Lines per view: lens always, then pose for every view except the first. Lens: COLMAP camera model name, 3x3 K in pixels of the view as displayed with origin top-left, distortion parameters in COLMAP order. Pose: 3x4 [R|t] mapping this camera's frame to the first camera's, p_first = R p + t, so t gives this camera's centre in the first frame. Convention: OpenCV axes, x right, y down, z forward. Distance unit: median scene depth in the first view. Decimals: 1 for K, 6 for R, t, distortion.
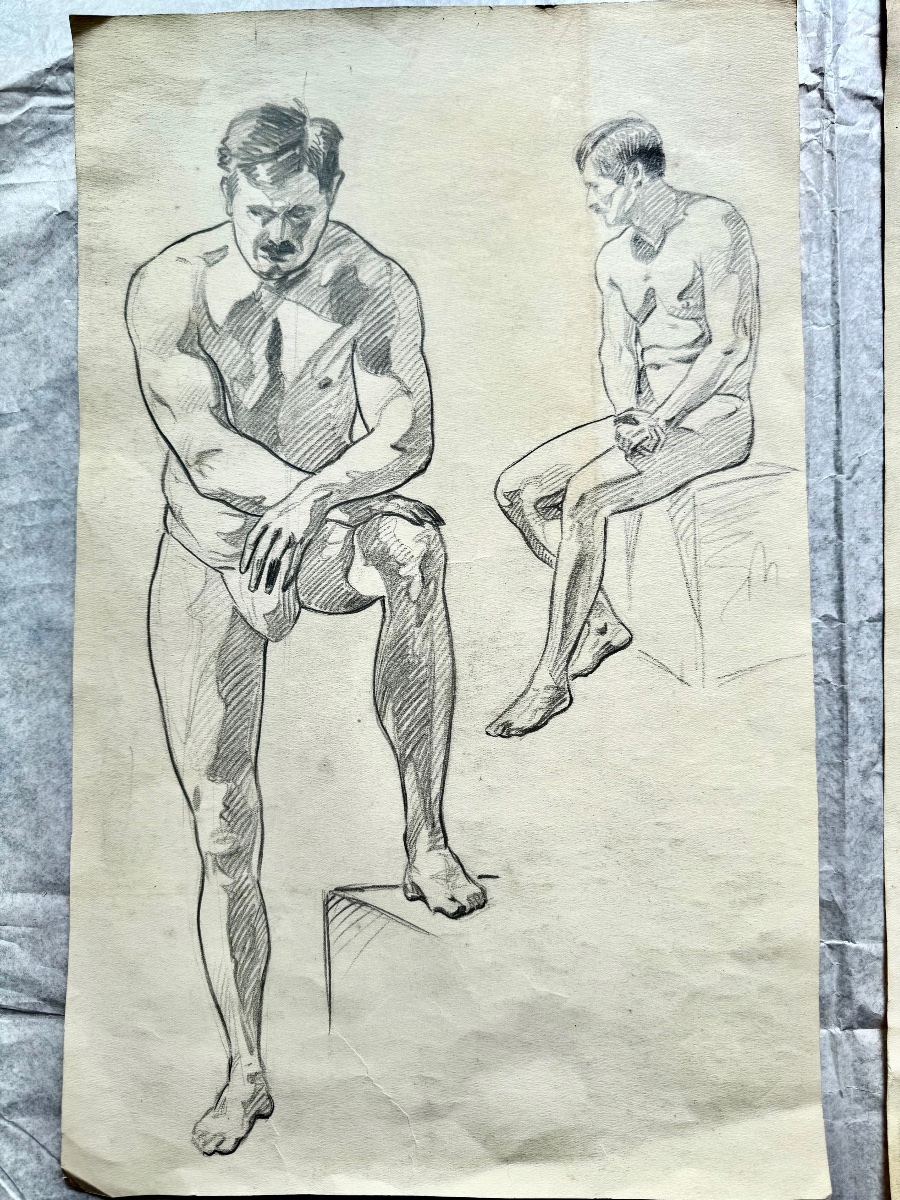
lens RADIAL K [[851.5, 0, 450.0], [0, 851.5, 600.0], [0, 0, 1]] dist [0.070142, -0.092257]
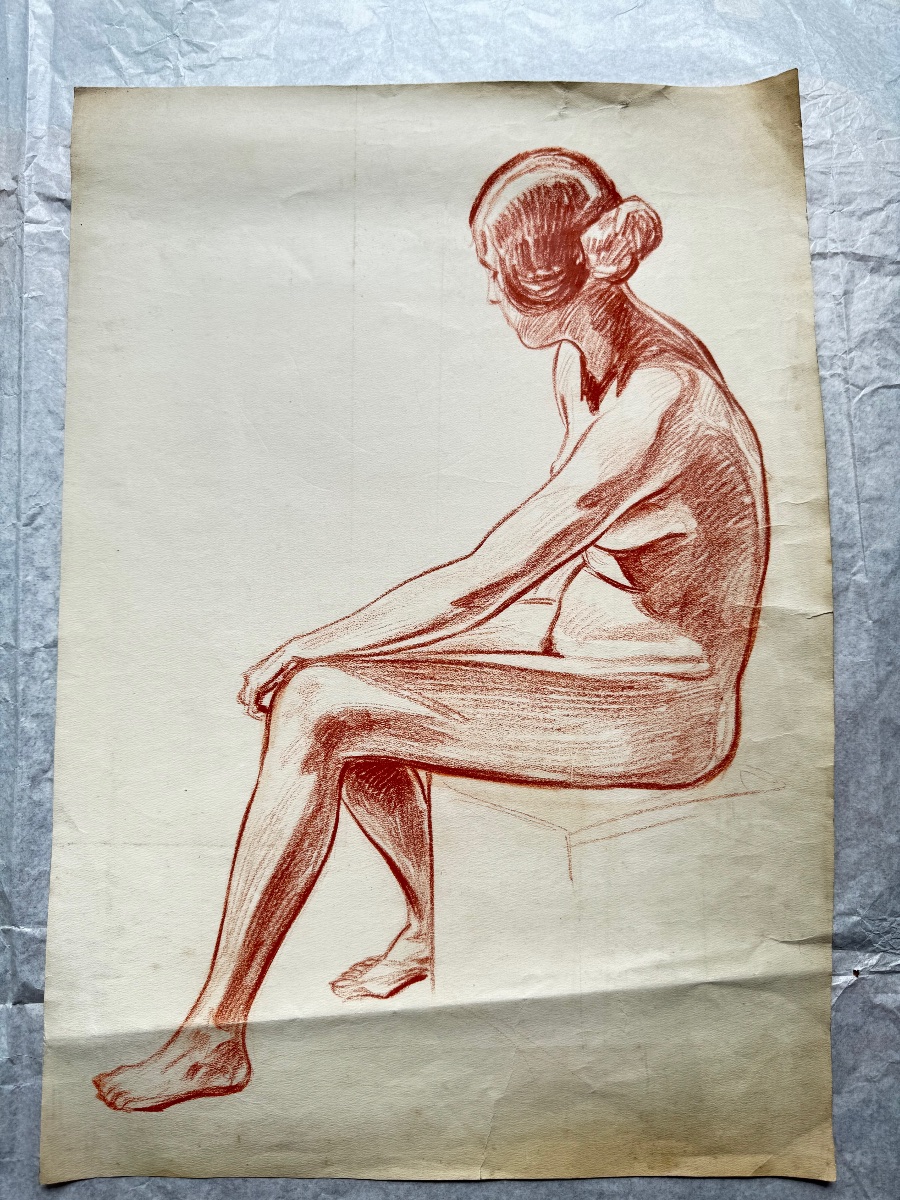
lens RADIAL K [[851.5, 0, 450.0], [0, 851.5, 600.0], [0, 0, 1]] dist [0.070142, -0.092257]
pose [[0.999611, -0.025566, -0.011187, 1.048239], [0.025226, 0.999247, -0.029489, 0.008857], [0.011932, 0.029195, 0.999503, -0.154261]]
